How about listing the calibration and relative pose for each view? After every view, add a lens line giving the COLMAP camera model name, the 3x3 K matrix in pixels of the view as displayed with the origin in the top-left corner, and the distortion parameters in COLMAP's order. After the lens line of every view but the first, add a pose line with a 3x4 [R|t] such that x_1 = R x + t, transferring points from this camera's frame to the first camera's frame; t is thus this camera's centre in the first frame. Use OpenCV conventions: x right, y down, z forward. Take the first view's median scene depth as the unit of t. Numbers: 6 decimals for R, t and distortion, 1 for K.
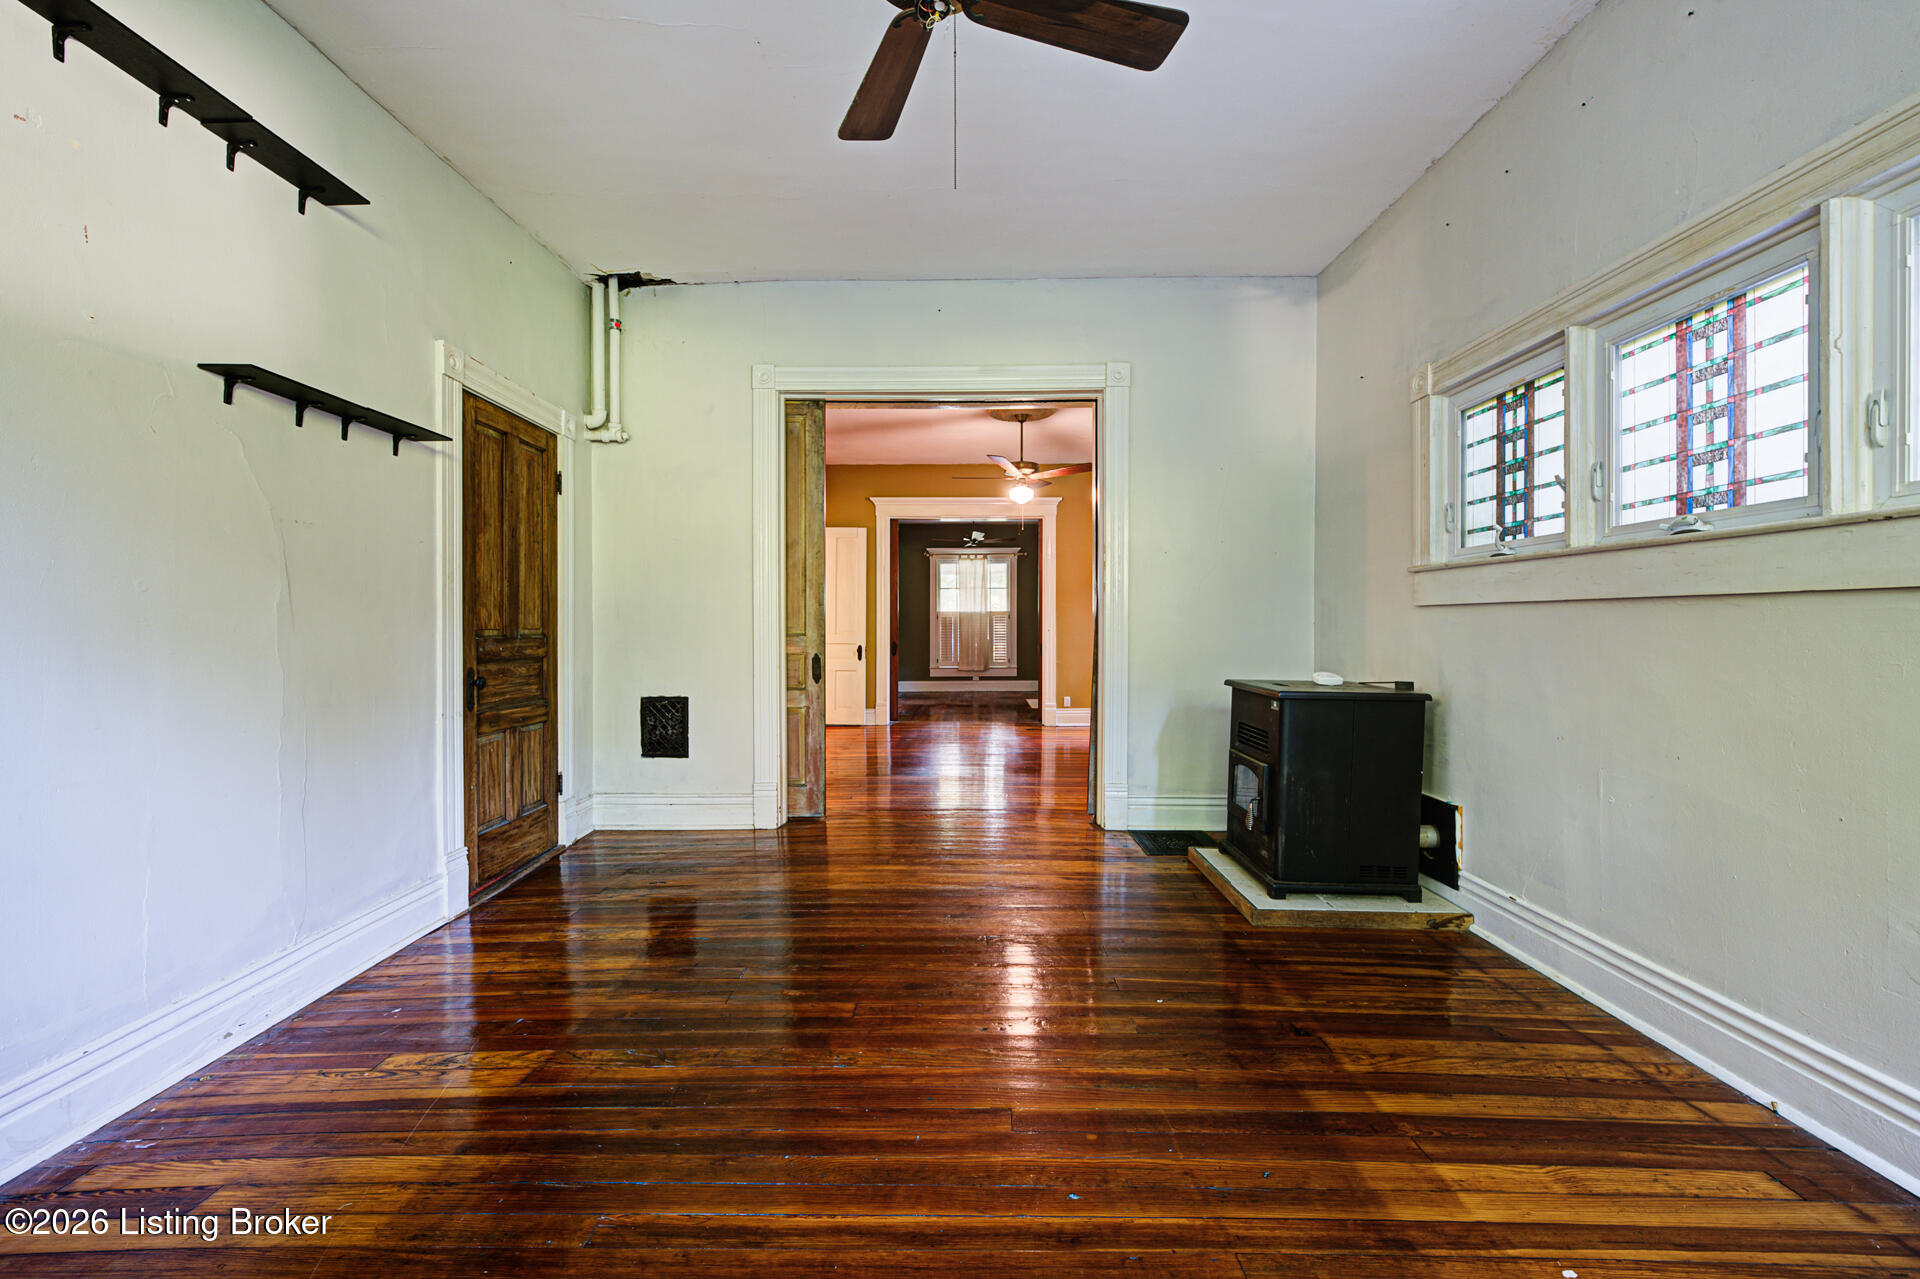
lens RADIAL K [[793.1, 0, 956.4], [0, 793.1, 630.9], [0, 0, 1]] dist [-0.003582, 0.001178]
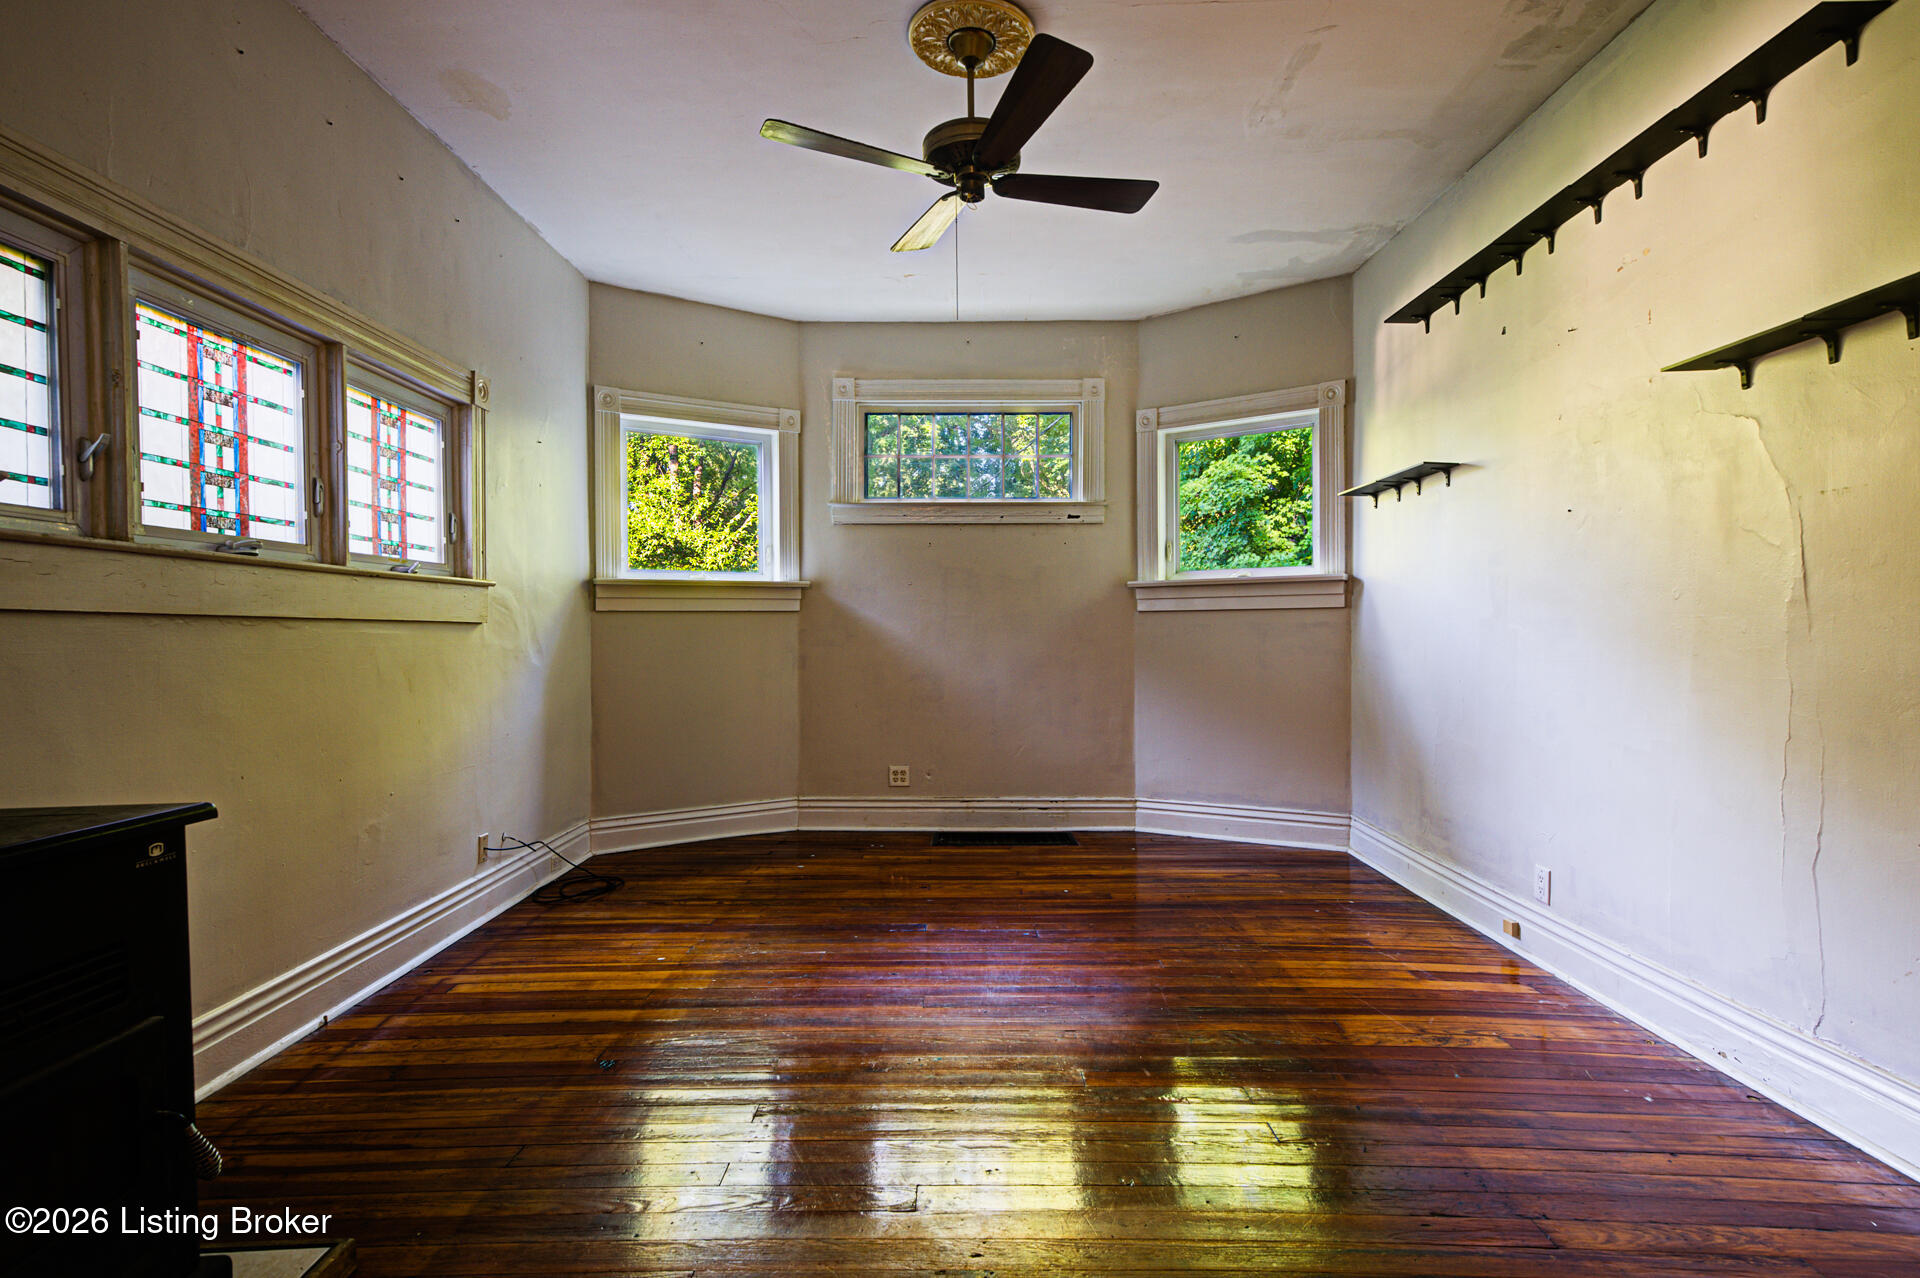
lens RADIAL K [[903.3, 0, 948.5], [0, 903.3, 634.4], [0, 0, 1]] dist [-0.000054, 0.000096]
pose [[-0.999910, 0.011451, 0.006983, 0.005603], [0.011515, 0.999891, 0.009294, -0.015704], [-0.006876, 0.009374, -0.999932, 1.579770]]
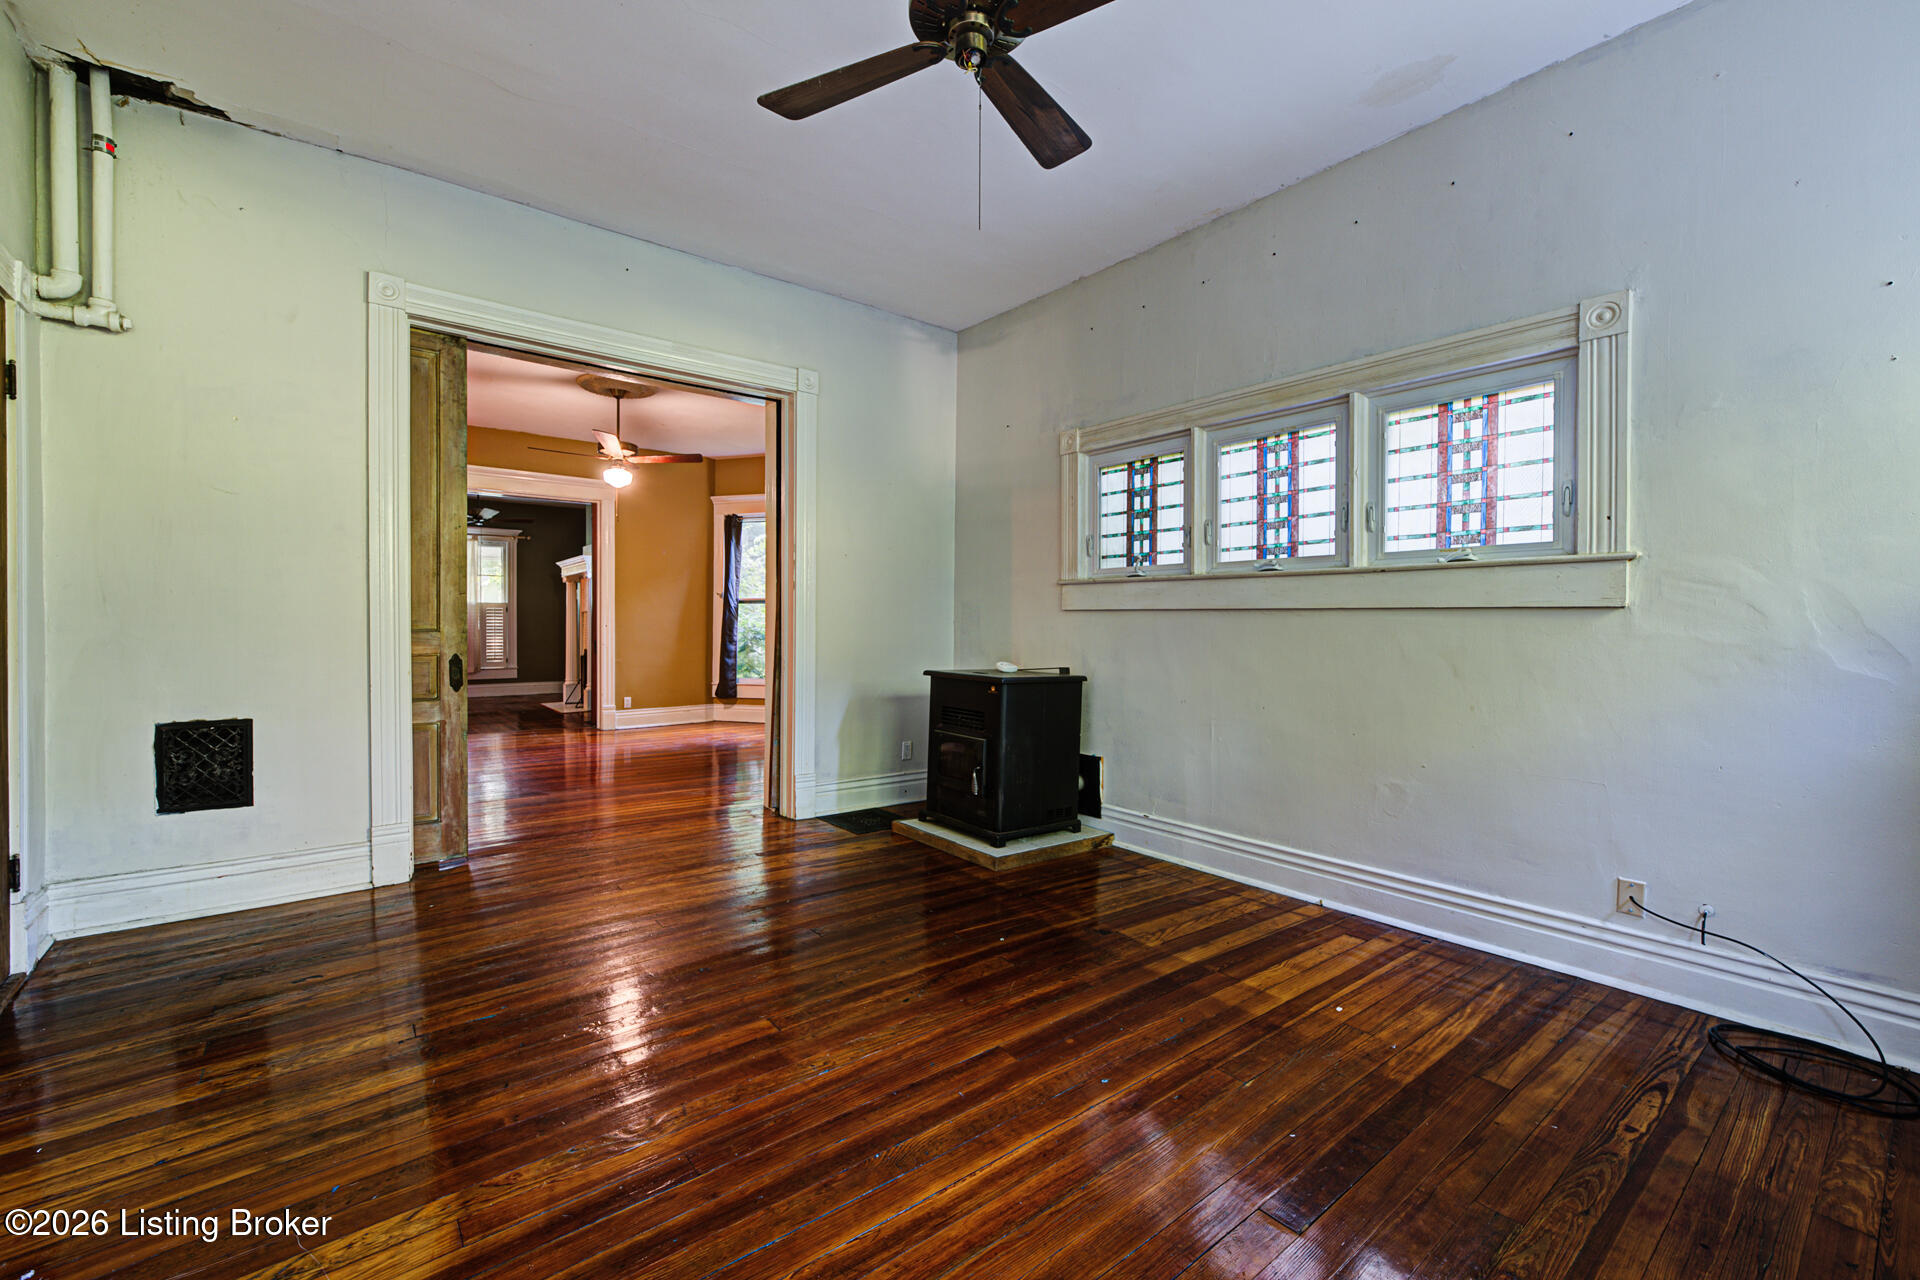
lens RADIAL K [[793.1, 0, 962.7], [0, 793.1, 629.5], [0, 0, 1]] dist [-0.003582, 0.001178]
pose [[0.774855, 0.003401, 0.632130, -0.443261], [-0.005524, 0.999984, 0.001392, 0.000109], [-0.632115, -0.004571, 0.774861, 0.094640]]
